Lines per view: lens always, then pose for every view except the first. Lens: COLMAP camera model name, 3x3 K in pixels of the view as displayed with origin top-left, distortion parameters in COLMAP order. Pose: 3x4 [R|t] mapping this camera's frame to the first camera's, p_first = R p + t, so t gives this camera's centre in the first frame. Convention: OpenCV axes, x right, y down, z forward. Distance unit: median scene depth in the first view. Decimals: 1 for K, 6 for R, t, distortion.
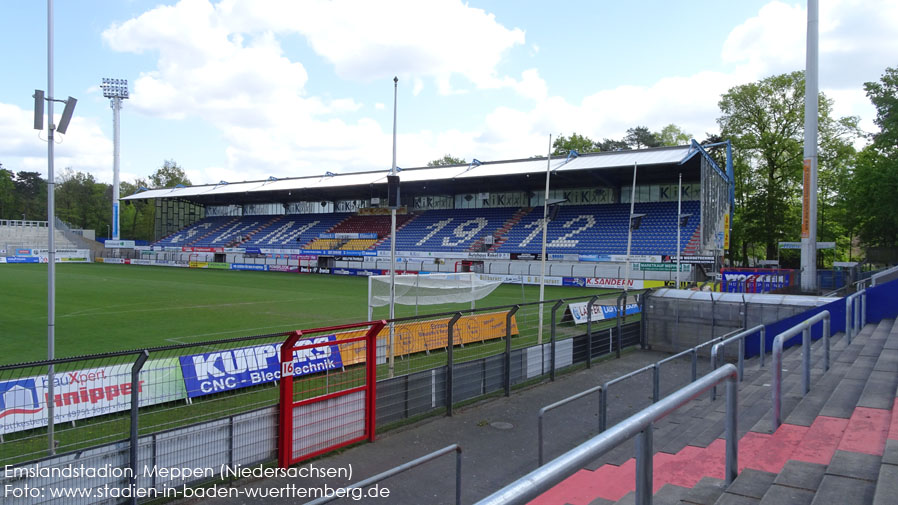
lens RADIAL K [[642.1, 0, 444.7], [0, 642.1, 263.4], [0, 0, 1]] dist [0.002248, 0.000870]
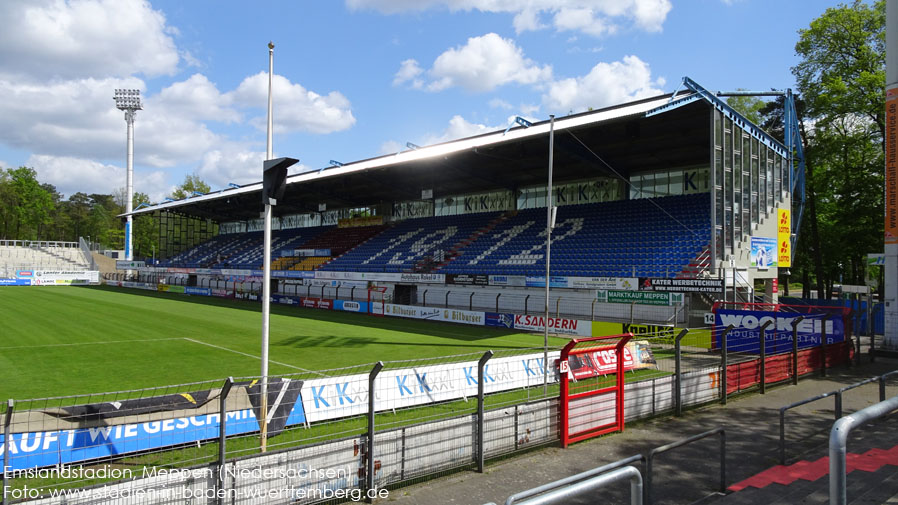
lens RADIAL K [[640.2, 0, 450.6], [0, 640.2, 252.7], [0, 0, 1]] dist [0.013102, 0.000201]
pose [[0.975737, -0.008169, -0.218791, 0.208054], [-0.002681, 0.998783, -0.049250, -0.004264], [0.218927, 0.048642, 0.974528, 0.270440]]
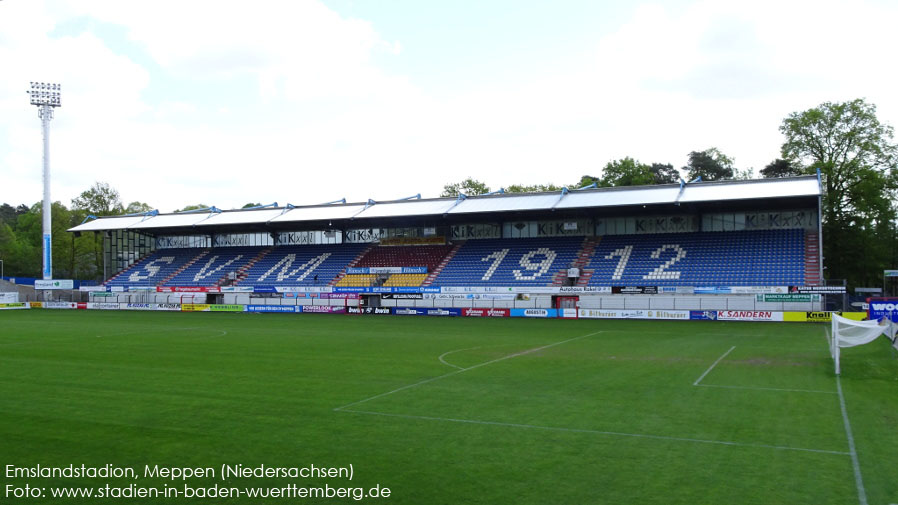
lens RADIAL K [[770.5, 0, 414.1], [0, 770.5, 278.2], [0, 0, 1]] dist [0.004709, 0.008045]
pose [[0.985027, -0.023866, 0.170741, -0.307212], [0.026720, 0.999539, -0.014437, -0.016138], [-0.170317, 0.018783, 0.985210, -0.058719]]
